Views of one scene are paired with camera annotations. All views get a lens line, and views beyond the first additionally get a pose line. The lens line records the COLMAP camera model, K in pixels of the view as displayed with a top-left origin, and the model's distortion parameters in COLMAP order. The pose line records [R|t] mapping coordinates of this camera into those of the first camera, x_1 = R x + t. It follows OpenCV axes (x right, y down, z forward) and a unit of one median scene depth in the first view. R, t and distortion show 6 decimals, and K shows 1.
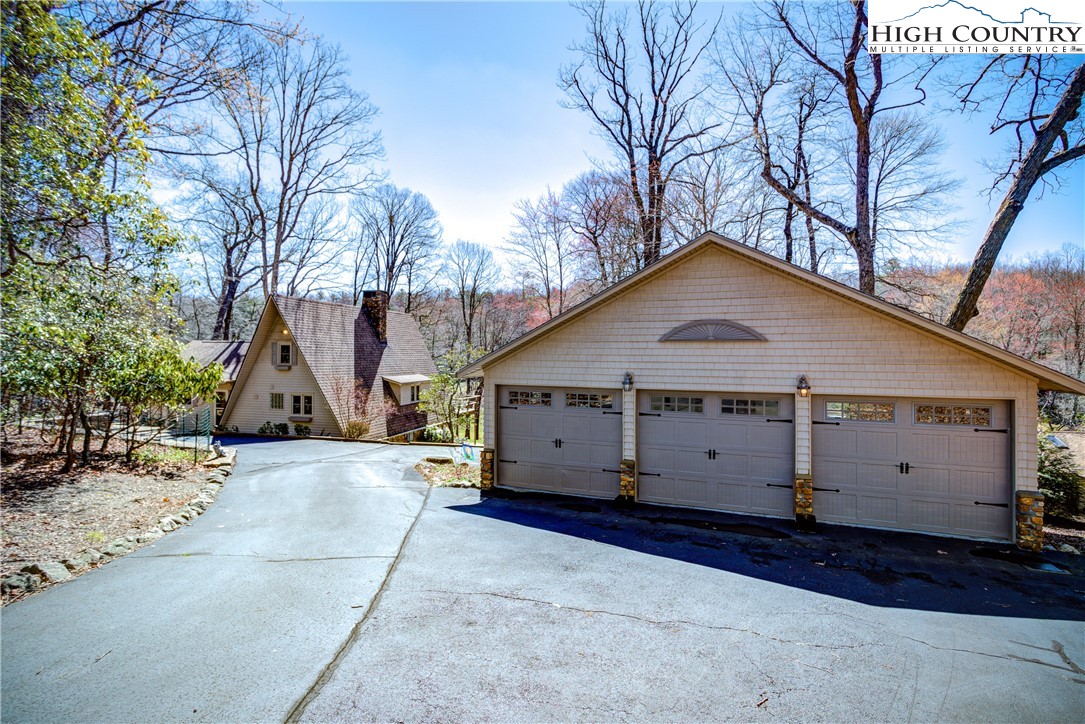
lens RADIAL K [[529.6, 0, 541.4], [0, 529.6, 347.2], [0, 0, 1]] dist [-0.004869, 0.000707]
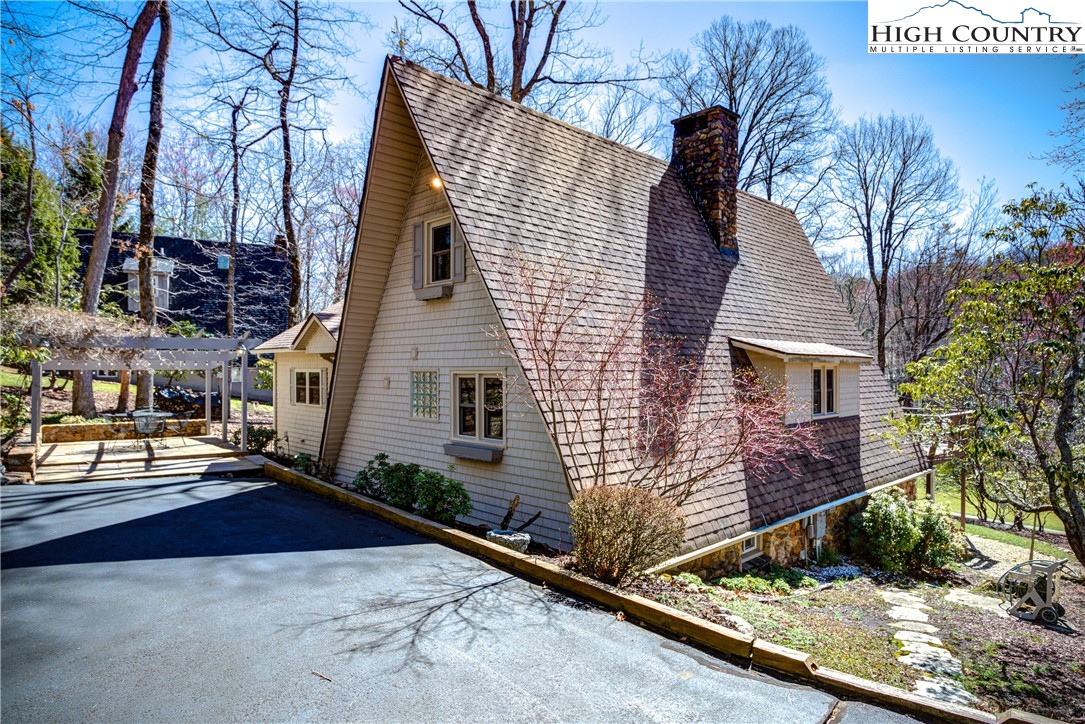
lens RADIAL K [[639.7, 0, 543.0], [0, 639.7, 379.6], [0, 0, 1]] dist [-0.006521, -0.000228]
pose [[0.853158, 0.004515, -0.521634, -0.202111], [0.010298, 0.999622, 0.025495, 0.075911], [0.521552, -0.027123, 0.852789, 0.632221]]
